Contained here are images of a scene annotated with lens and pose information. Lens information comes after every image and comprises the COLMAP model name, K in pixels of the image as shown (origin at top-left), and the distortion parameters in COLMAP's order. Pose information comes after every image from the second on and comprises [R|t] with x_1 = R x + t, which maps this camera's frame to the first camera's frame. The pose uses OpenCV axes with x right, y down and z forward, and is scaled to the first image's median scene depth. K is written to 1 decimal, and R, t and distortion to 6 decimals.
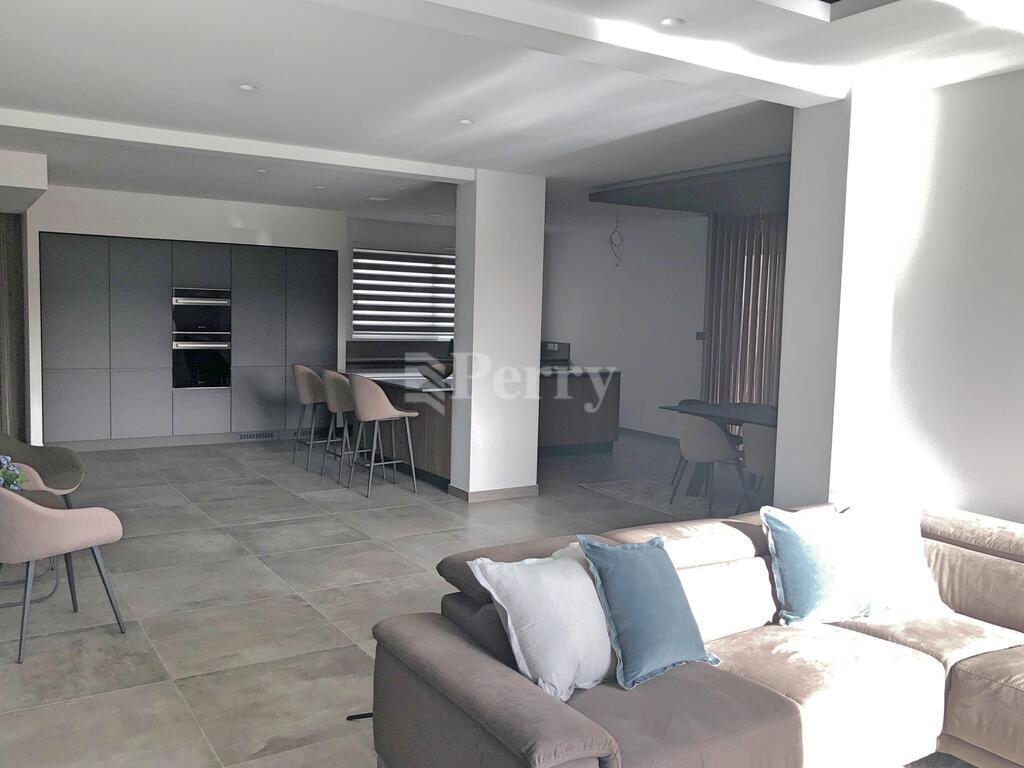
lens RADIAL K [[873.0, 0, 516.8], [0, 873.0, 384.4], [0, 0, 1]] dist [0.038948, -0.030430]
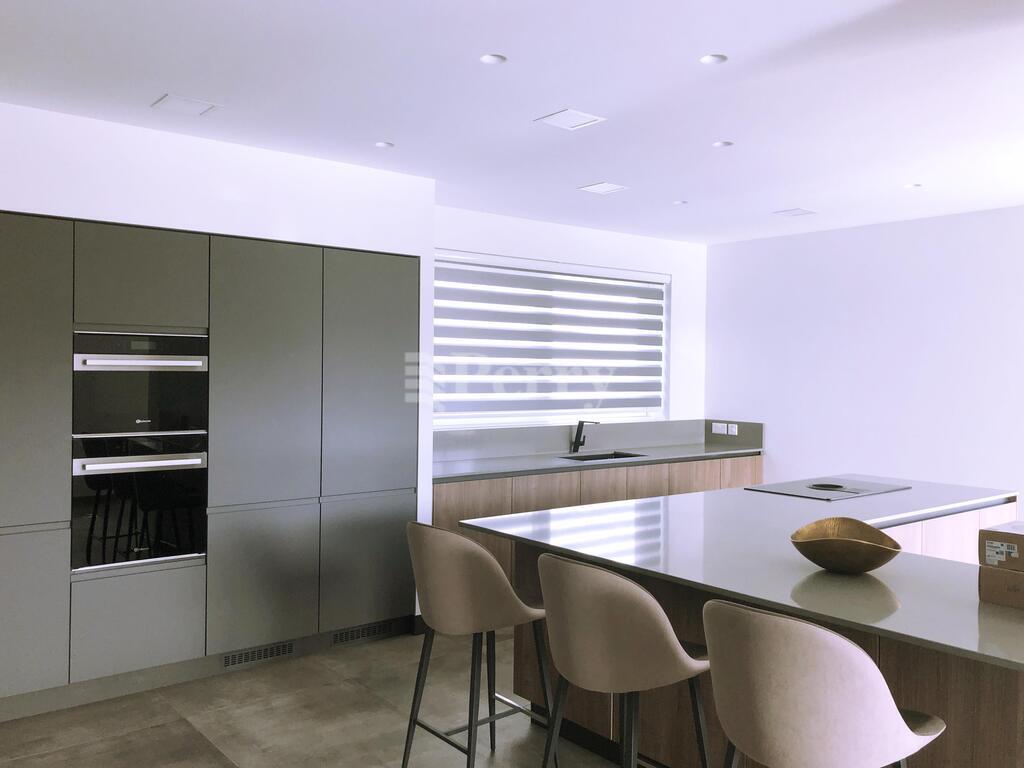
lens RADIAL K [[873.0, 0, 510.0], [0, 873.0, 383.1], [0, 0, 1]] dist [0.038948, -0.030430]
pose [[0.975831, -0.024011, 0.217205, -0.273142], [0.039403, 0.996987, -0.066811, -0.047378], [-0.214947, 0.073755, 0.973837, 0.530830]]
